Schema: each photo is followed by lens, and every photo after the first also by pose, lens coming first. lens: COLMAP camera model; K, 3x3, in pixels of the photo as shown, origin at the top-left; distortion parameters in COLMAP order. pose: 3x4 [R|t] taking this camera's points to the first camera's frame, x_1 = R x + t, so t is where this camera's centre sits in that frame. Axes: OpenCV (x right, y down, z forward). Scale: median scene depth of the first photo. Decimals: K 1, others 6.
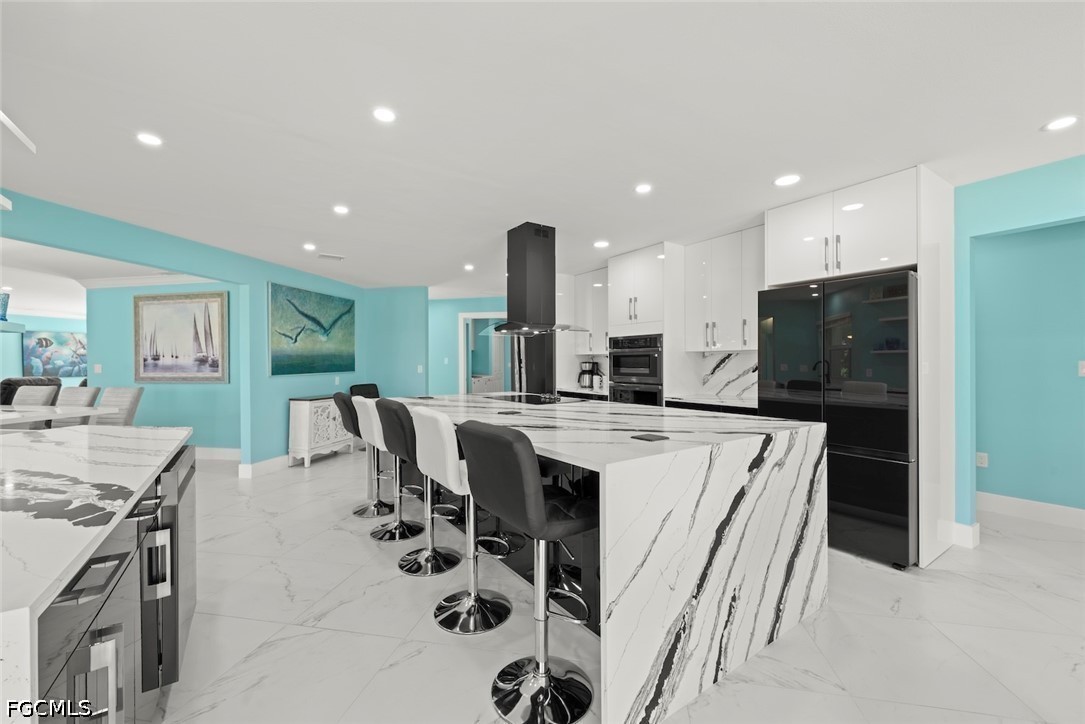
lens RADIAL K [[435.0, 0, 542.5], [0, 435.0, 362.0], [0, 0, 1]] dist [0.003090, -0.000121]
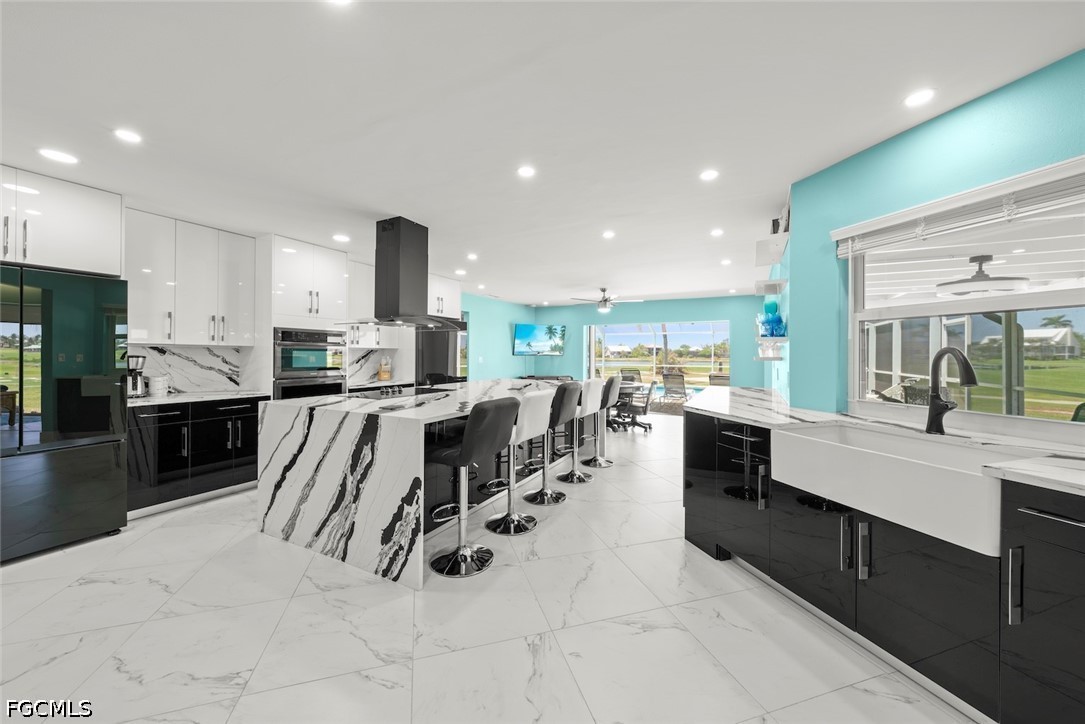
lens RADIAL K [[388.7, 0, 538.1], [0, 388.7, 354.5], [0, 0, 1]] dist [-0.002184, 0.000081]
pose [[-0.460698, 0.005950, 0.887537, -0.667263], [0.001150, 0.999981, -0.006107, 0.001737], [-0.887556, -0.001793, -0.460696, 0.783060]]
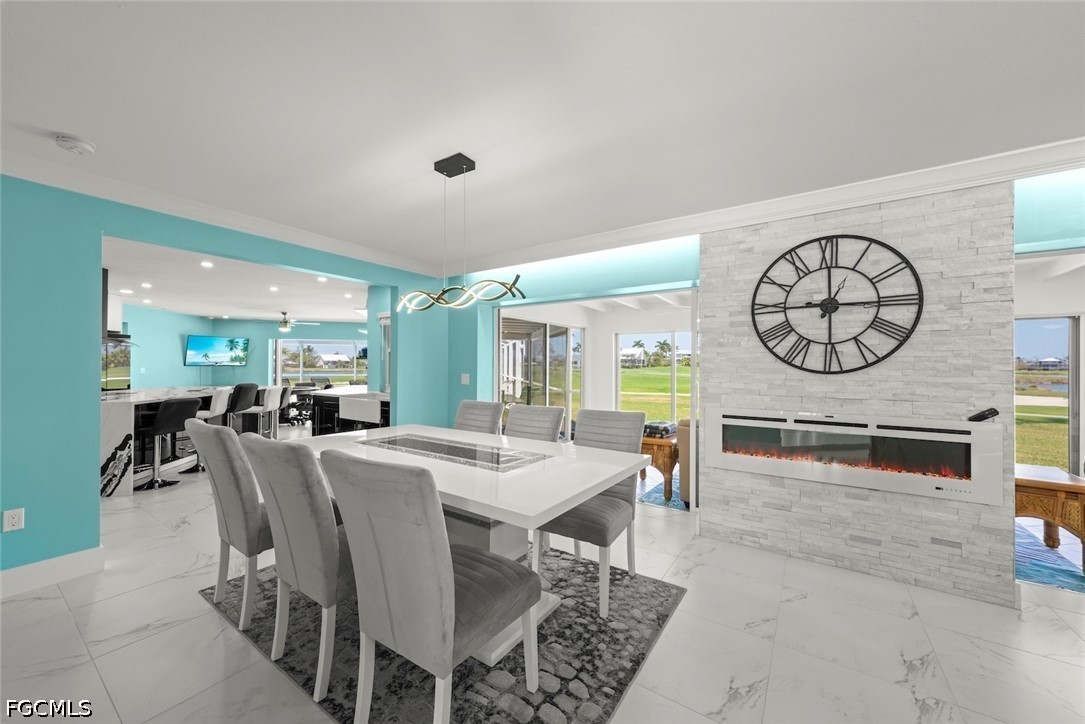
lens RADIAL K [[399.9, 0, 538.7], [0, 399.9, 364.7], [0, 0, 1]] dist [0.000499, 0.000065]
pose [[-0.914831, 0.004183, 0.403815, -1.214077], [0.002760, 0.999988, -0.004107, 0.001383], [-0.403828, -0.002642, -0.914831, 1.062292]]
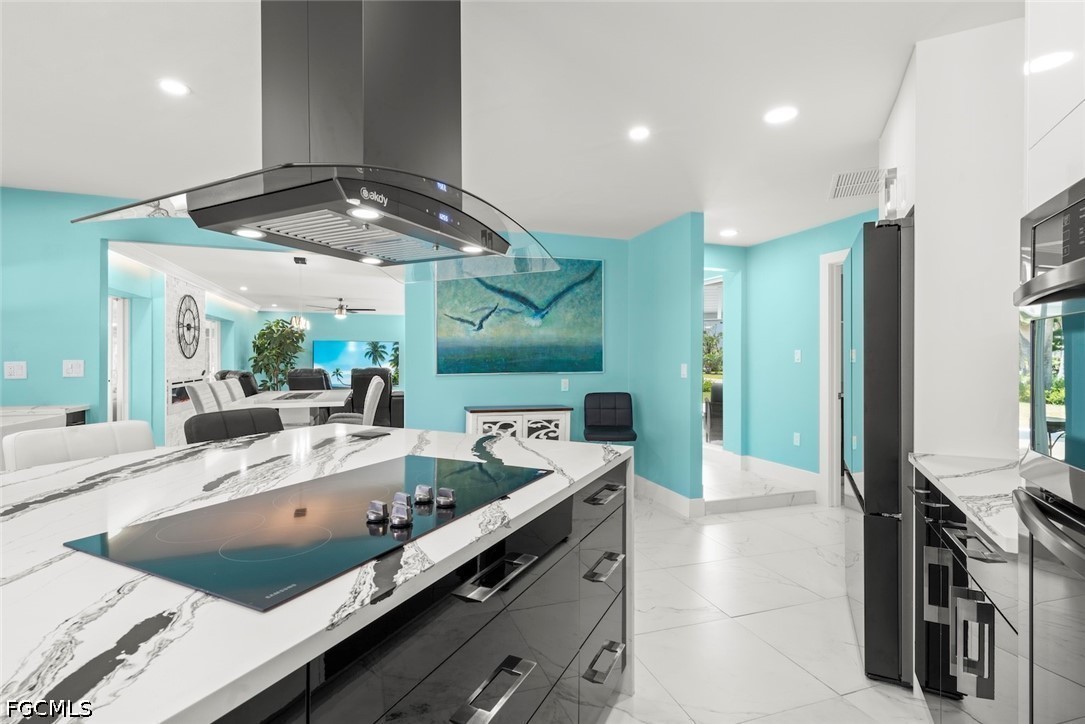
lens RADIAL K [[504.8, 0, 538.5], [0, 504.8, 357.9], [0, 0, 1]] dist [0.004226, 0.000348]
pose [[0.484288, 0.007344, -0.874878, 0.204446], [-0.005944, 0.999969, 0.005104, -0.002307], [0.874888, 0.002729, 0.484317, 0.654355]]
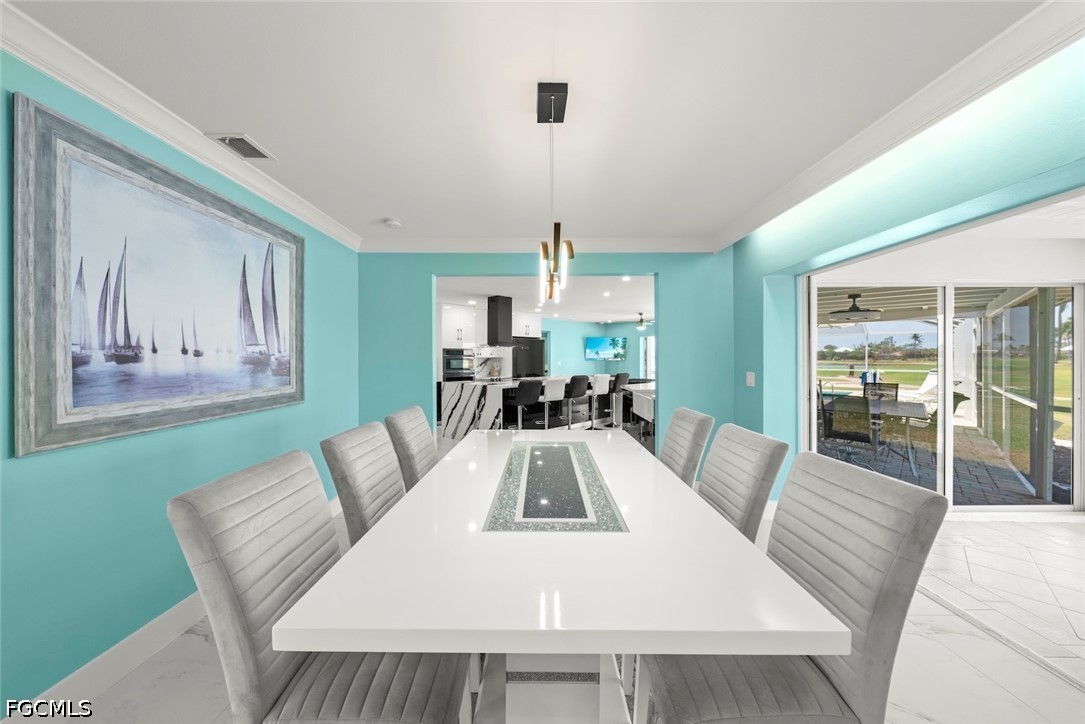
lens RADIAL K [[383.7, 0, 540.0], [0, 383.7, 360.1], [0, 0, 1]] dist [-0.002310, -0.000114]
pose [[-0.188899, 0.003811, 0.981989, -1.260771], [0.007633, 0.999968, -0.002413, -0.002529], [-0.981967, 0.007040, -0.188922, 0.797587]]
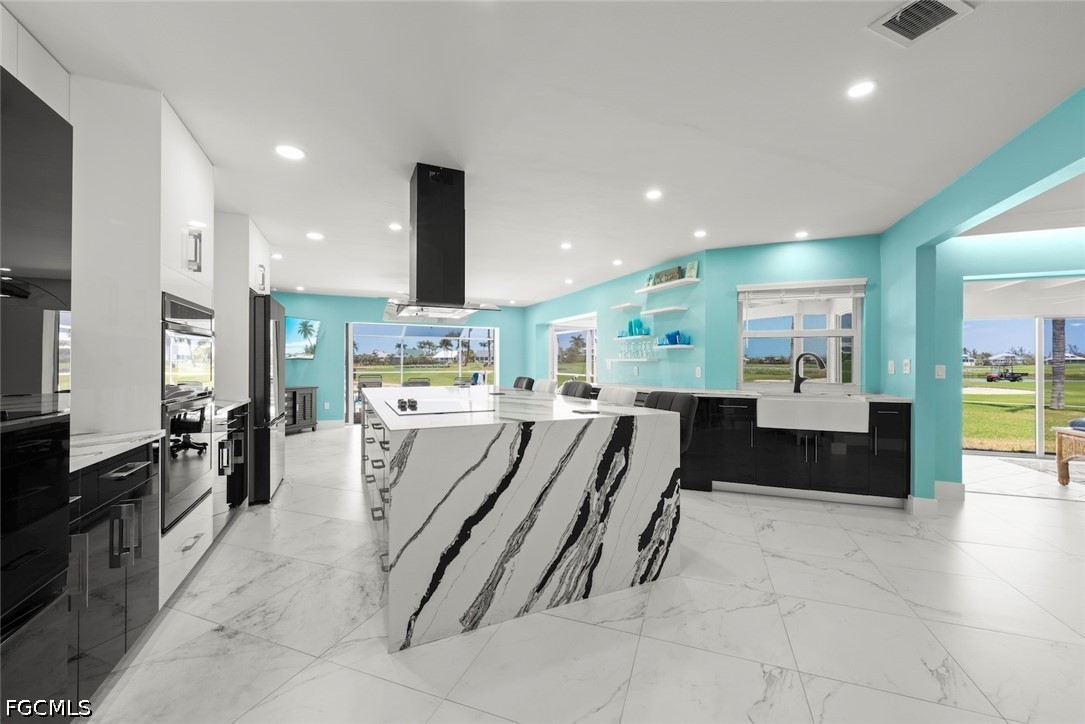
lens RADIAL K [[428.5, 0, 540.9], [0, 428.5, 360.1], [0, 0, 1]] dist [-0.000990, -0.000131]
pose [[-0.983315, 0.006170, 0.181808, -0.228929], [0.005393, 0.999974, -0.004766, 0.008860], [-0.181832, -0.003706, -0.983323, 1.164684]]
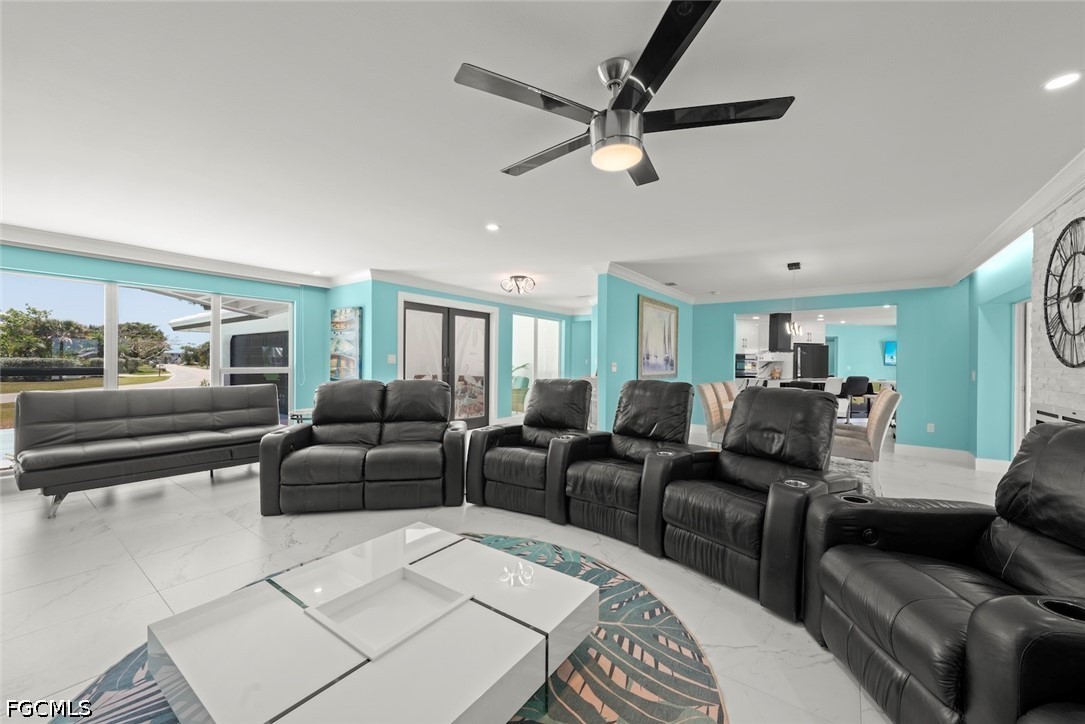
lens RADIAL K [[416.6, 0, 546.4], [0, 416.6, 359.2], [0, 0, 1]] dist [0.000951, 0.000229]
pose [[0.426994, 0.018590, 0.904063, -1.987772], [-0.010342, 0.999824, -0.015675, 0.015186], [-0.904195, -0.002656, 0.427111, 0.826307]]
